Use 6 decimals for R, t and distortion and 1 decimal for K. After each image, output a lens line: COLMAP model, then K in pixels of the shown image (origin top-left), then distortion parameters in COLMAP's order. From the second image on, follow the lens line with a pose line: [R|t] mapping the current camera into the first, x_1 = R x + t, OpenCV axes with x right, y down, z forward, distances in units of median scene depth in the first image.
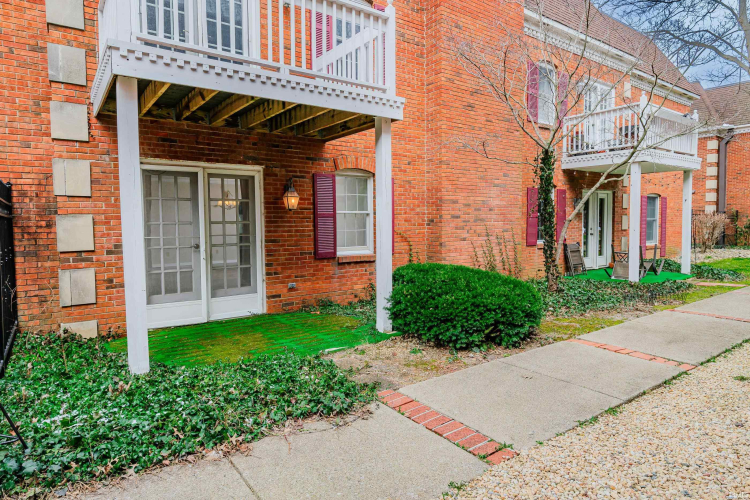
lens RADIAL K [[462.7, 0, 375.9], [0, 462.7, 246.8], [0, 0, 1]] dist [0.007628, -0.001014]
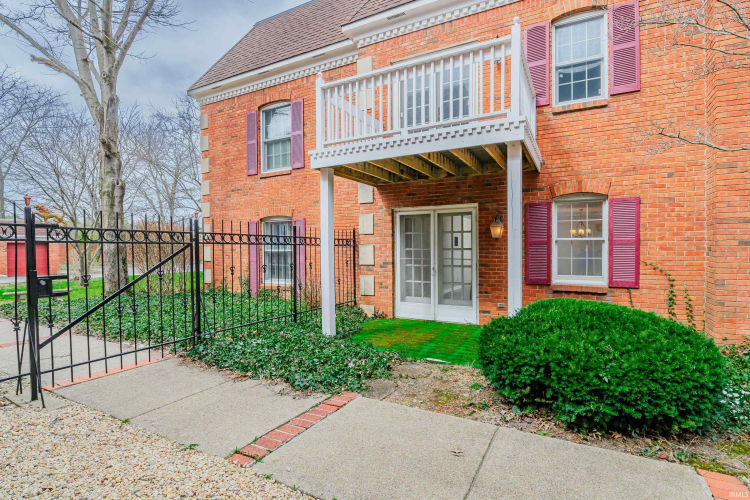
lens RADIAL K [[356.4, 0, 398.7], [0, 356.4, 262.4], [0, 0, 1]] dist [-0.011926, -0.001442]
pose [[0.439427, 0.038560, -0.897450, 0.509775], [-0.050901, 0.998542, 0.017980, -0.025079], [0.896835, 0.037780, 0.440749, 0.407348]]
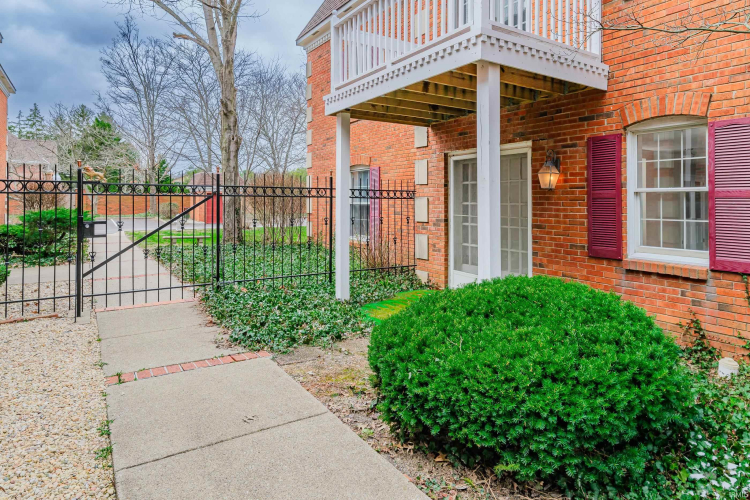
lens RADIAL K [[462.7, 0, 382.0], [0, 462.7, 204.8], [0, 0, 1]] dist [0.007628, -0.001014]
pose [[-0.075051, 0.013230, -0.997092, 0.655849], [-0.061925, 0.997920, 0.017902, -0.050568], [0.995255, 0.063089, -0.074075, 0.788474]]
